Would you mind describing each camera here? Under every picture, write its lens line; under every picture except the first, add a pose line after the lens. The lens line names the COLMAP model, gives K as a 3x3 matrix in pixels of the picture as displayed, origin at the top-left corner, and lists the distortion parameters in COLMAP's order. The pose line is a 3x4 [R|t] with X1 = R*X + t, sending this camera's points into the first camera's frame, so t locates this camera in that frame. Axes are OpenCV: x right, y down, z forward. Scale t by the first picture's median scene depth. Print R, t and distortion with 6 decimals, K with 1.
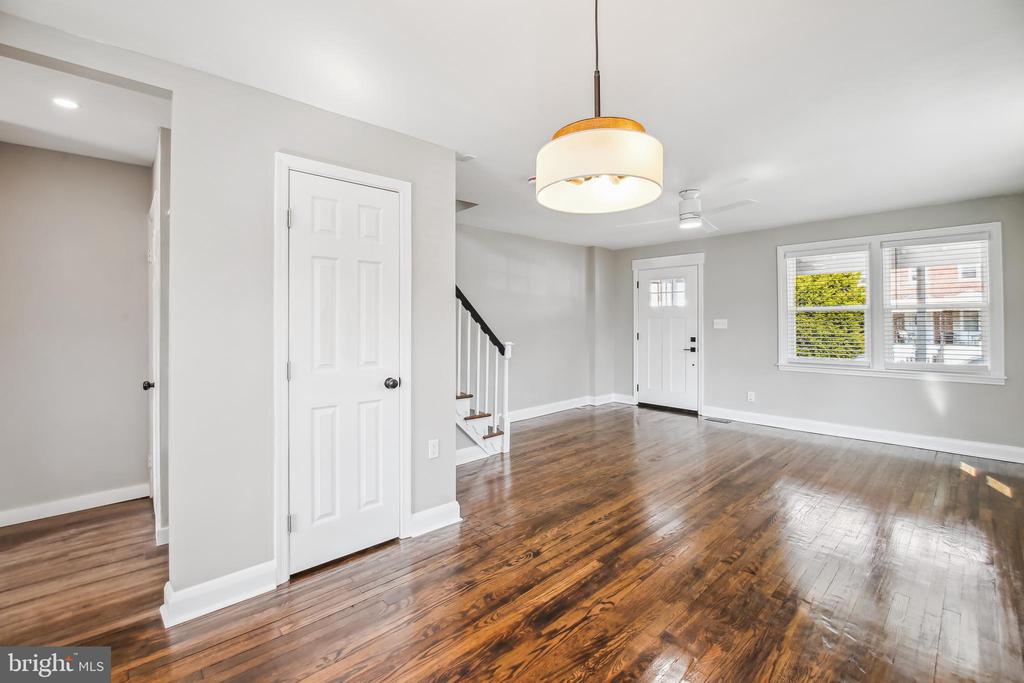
lens RADIAL K [[448.1, 0, 511.0], [0, 448.1, 321.8], [0, 0, 1]] dist [0.019962, -0.015445]
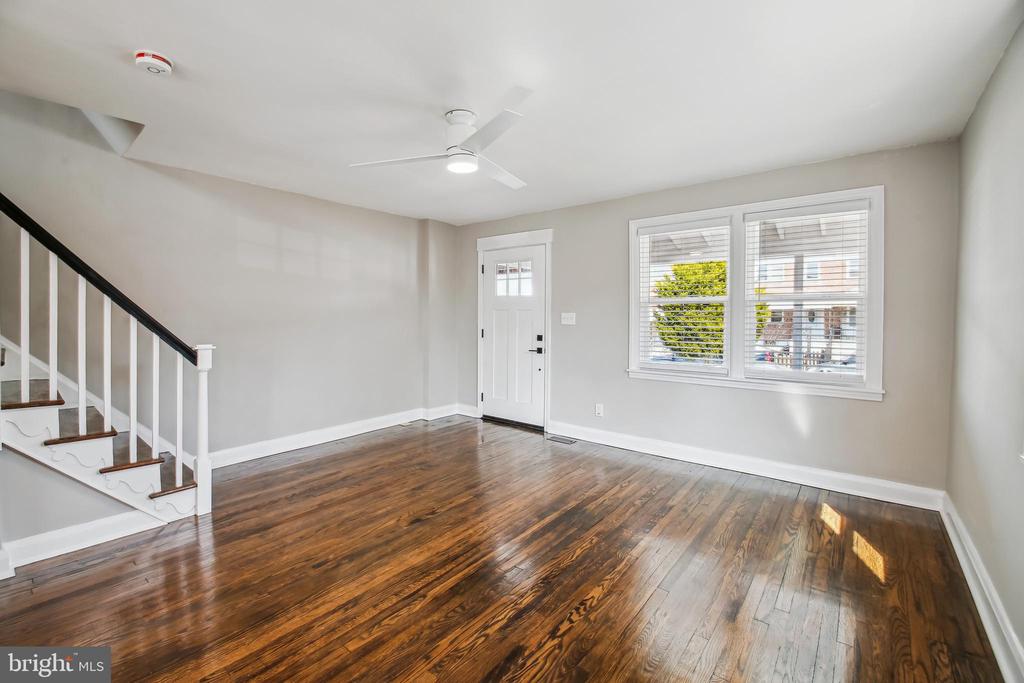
lens RADIAL K [[443.0, 0, 510.4], [0, 443.0, 328.7], [0, 0, 1]] dist [0.013736, -0.019986]
pose [[0.991131, 0.003173, 0.132849, 0.273934], [-0.006989, 0.999576, 0.028267, 0.001198], [-0.132703, -0.028945, 0.990733, 0.249398]]
